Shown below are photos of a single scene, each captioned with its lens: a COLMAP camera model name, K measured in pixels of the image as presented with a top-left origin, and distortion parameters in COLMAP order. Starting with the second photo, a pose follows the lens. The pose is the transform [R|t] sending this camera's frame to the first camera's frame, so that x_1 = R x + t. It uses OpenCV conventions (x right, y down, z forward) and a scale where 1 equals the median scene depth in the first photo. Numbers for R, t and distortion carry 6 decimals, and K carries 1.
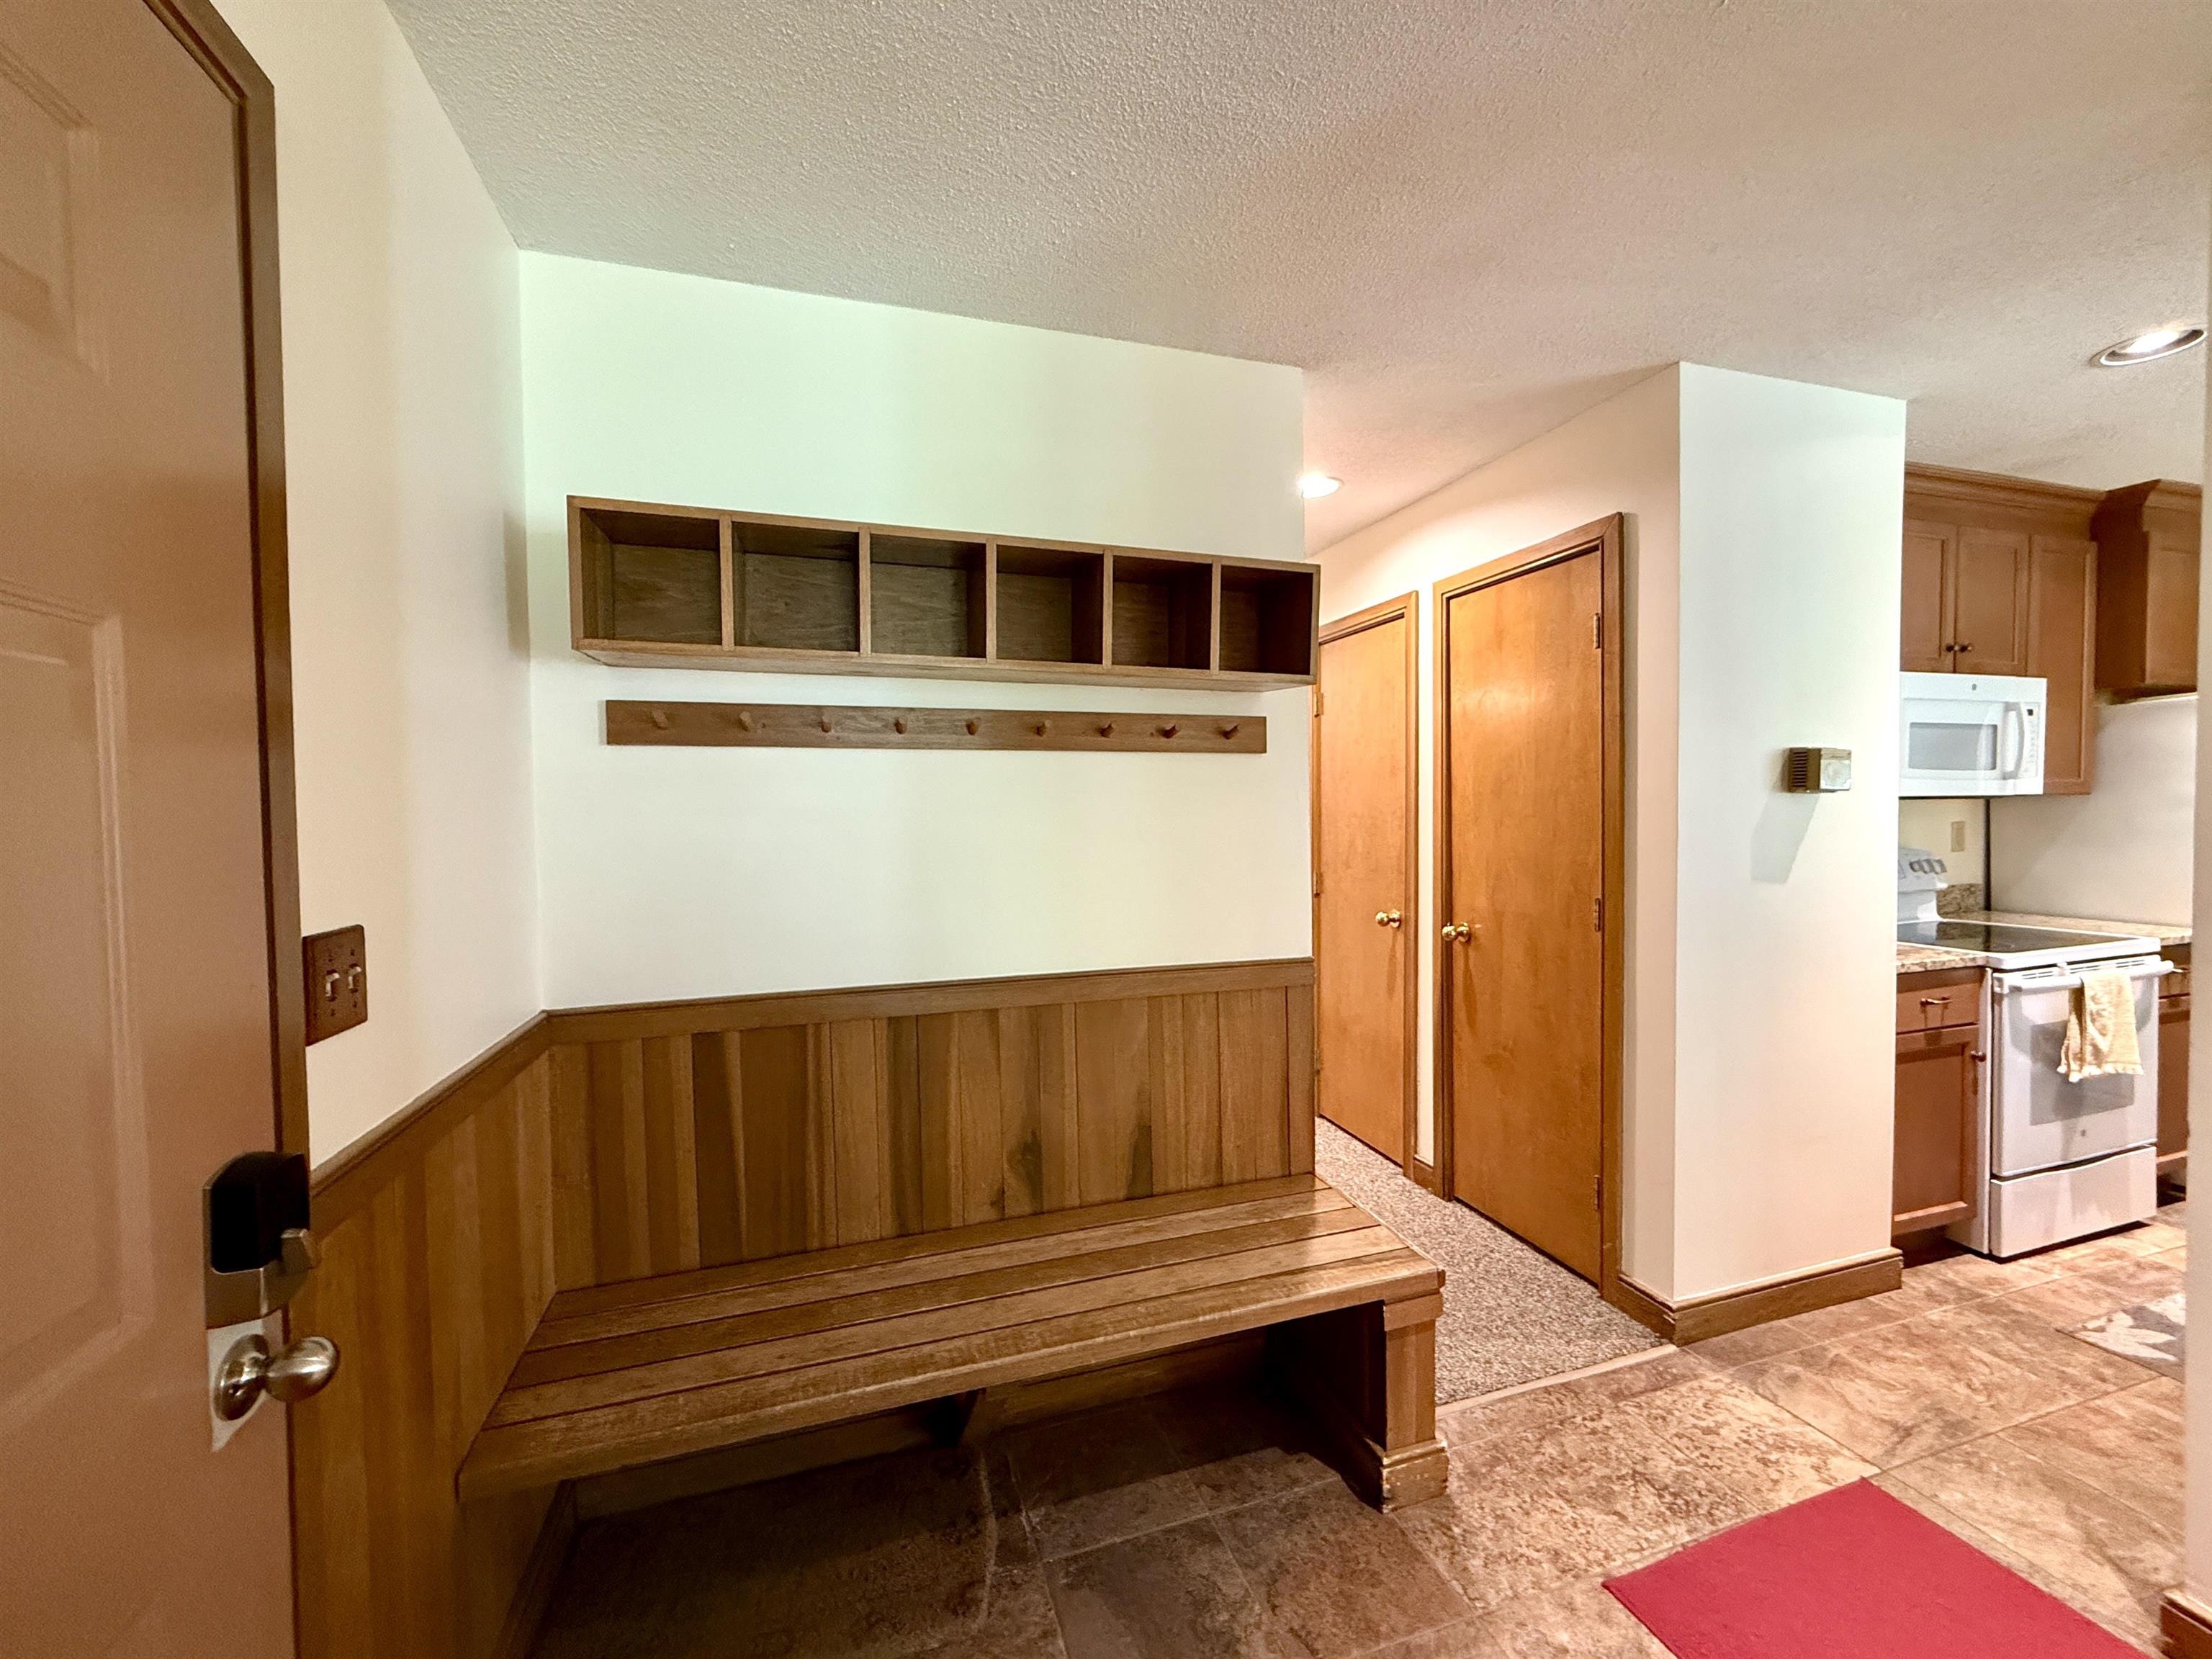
lens RADIAL K [[875.2, 0, 1098.9], [0, 875.2, 833.8], [0, 0, 1]] dist [0.000873, -0.001549]
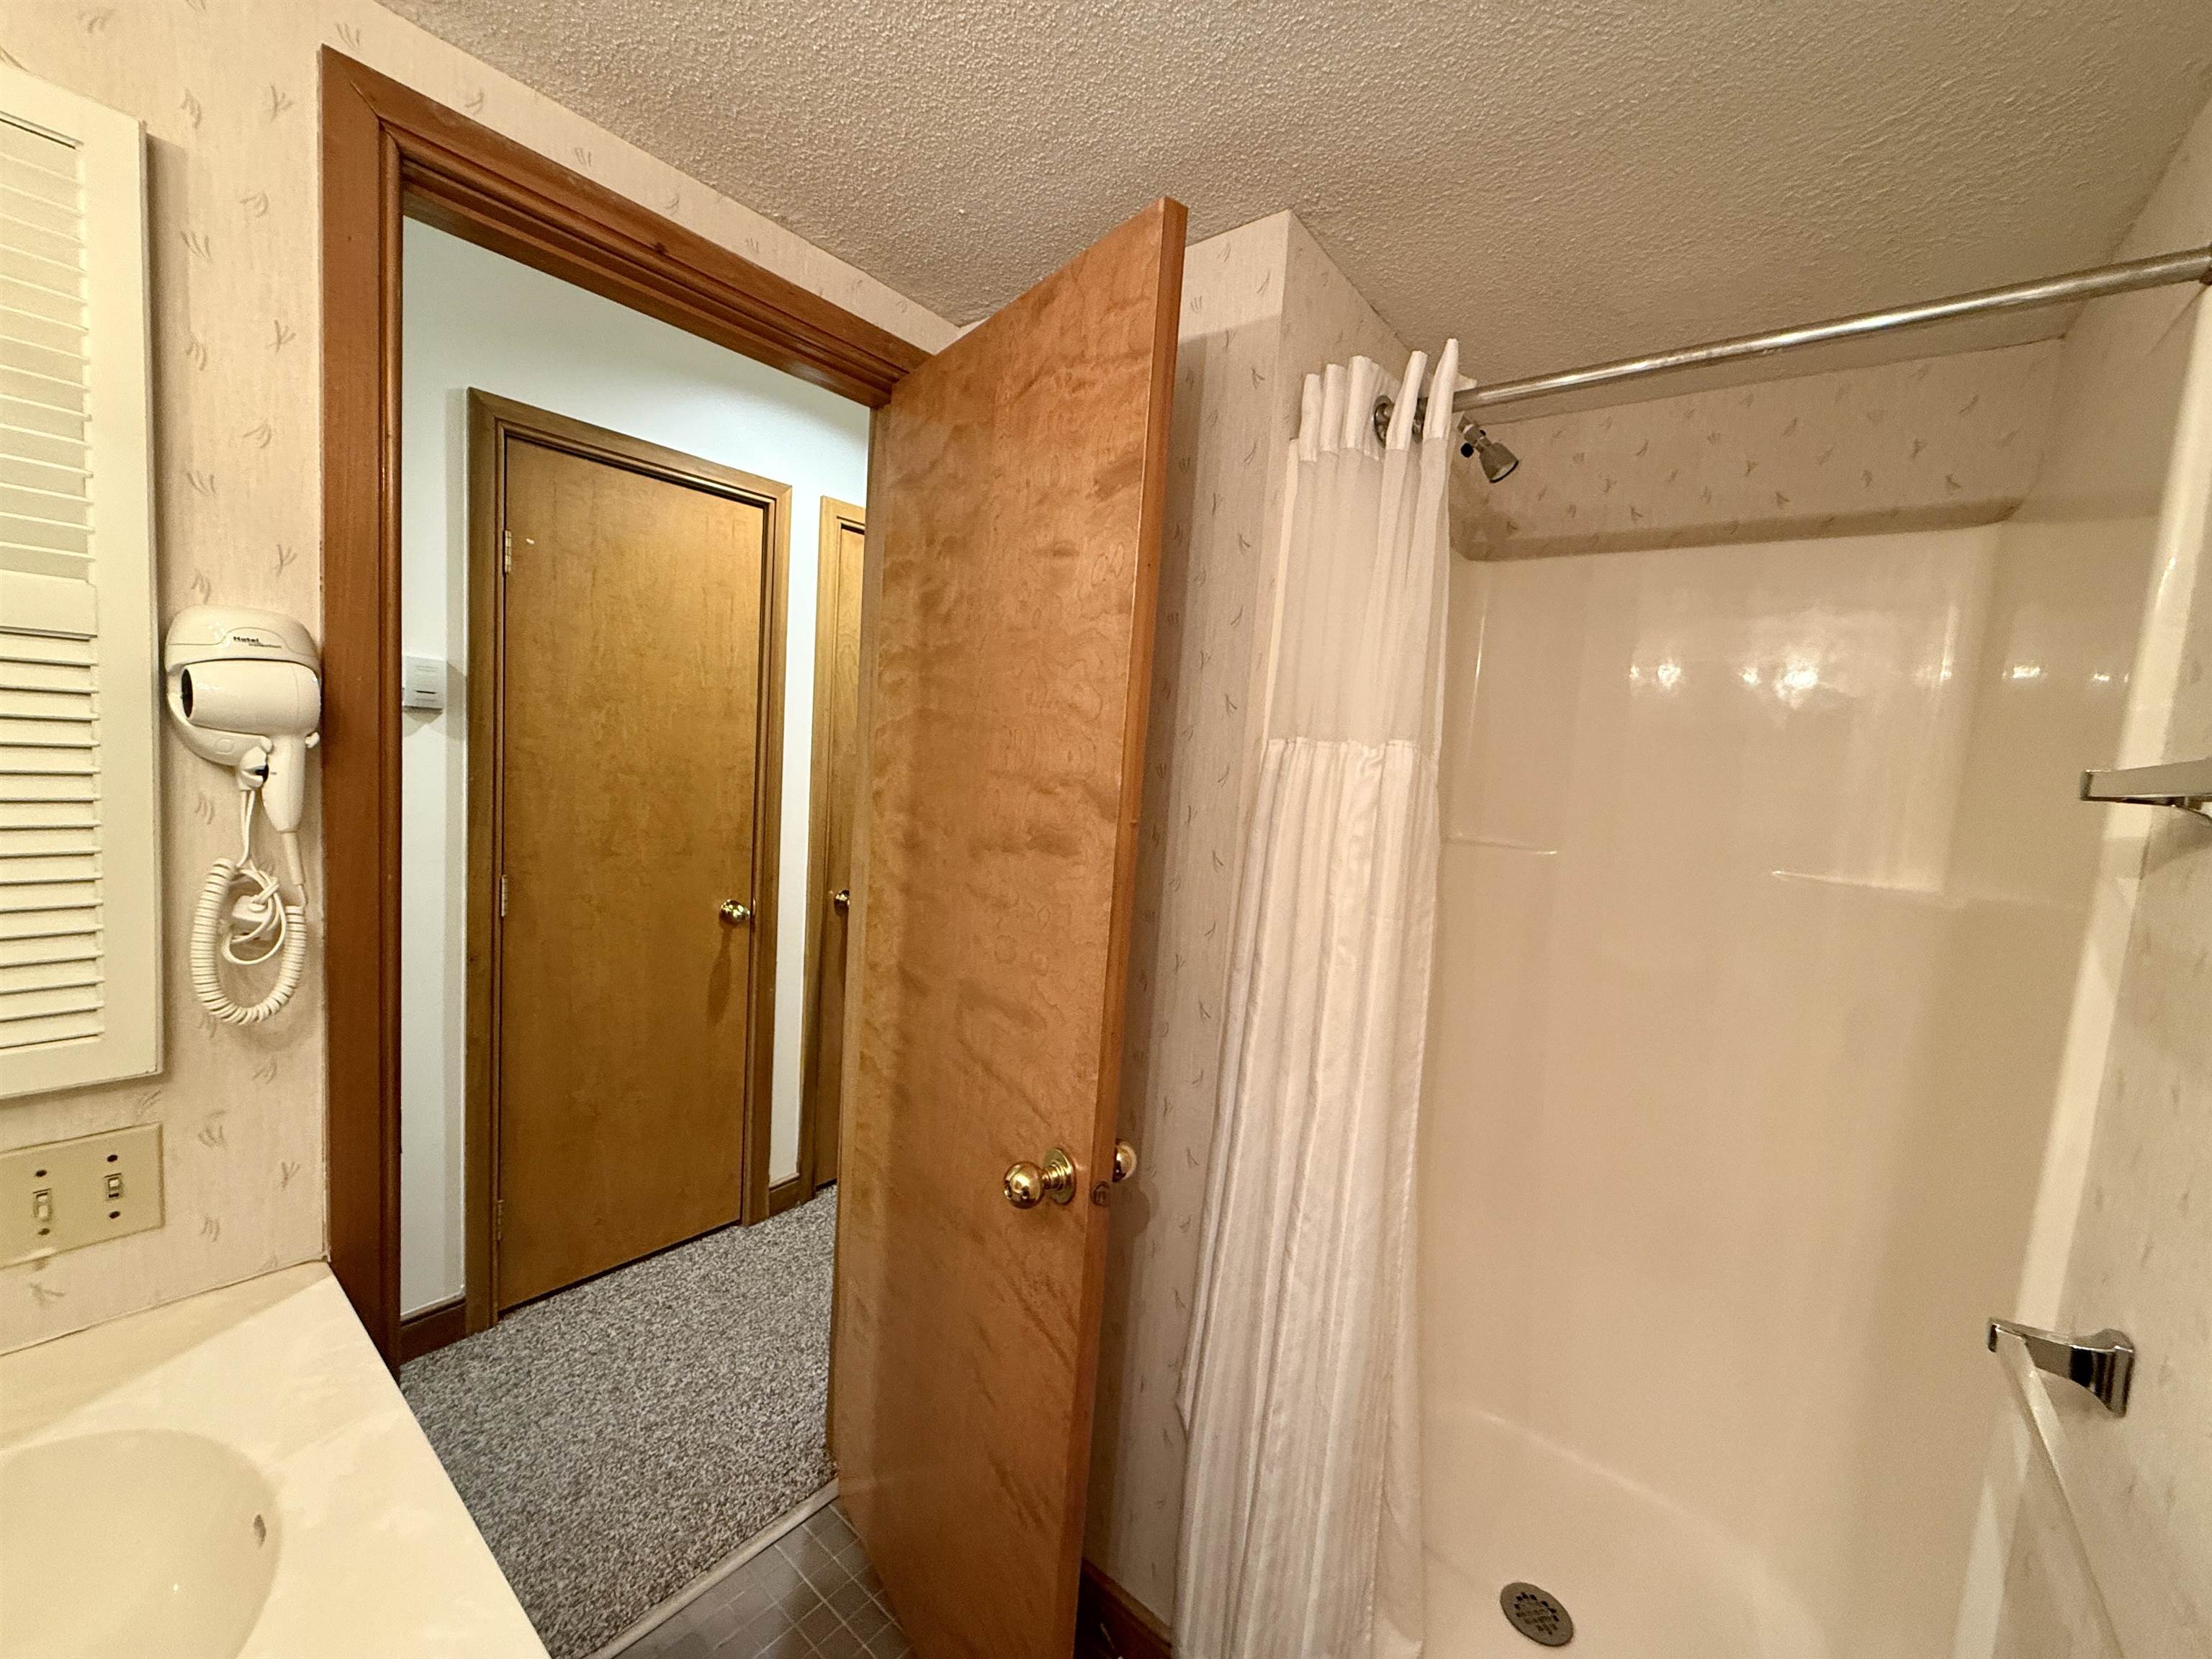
lens RADIAL K [[875.2, 0, 1100.5], [0, 875.2, 829.5], [0, 0, 1]] dist [0.000873, -0.001549]
pose [[-0.546871, -0.109396, 0.830039, -0.434302], [-0.051695, 0.993947, 0.096940, -0.060131], [-0.835619, 0.010105, -0.549216, 1.122131]]
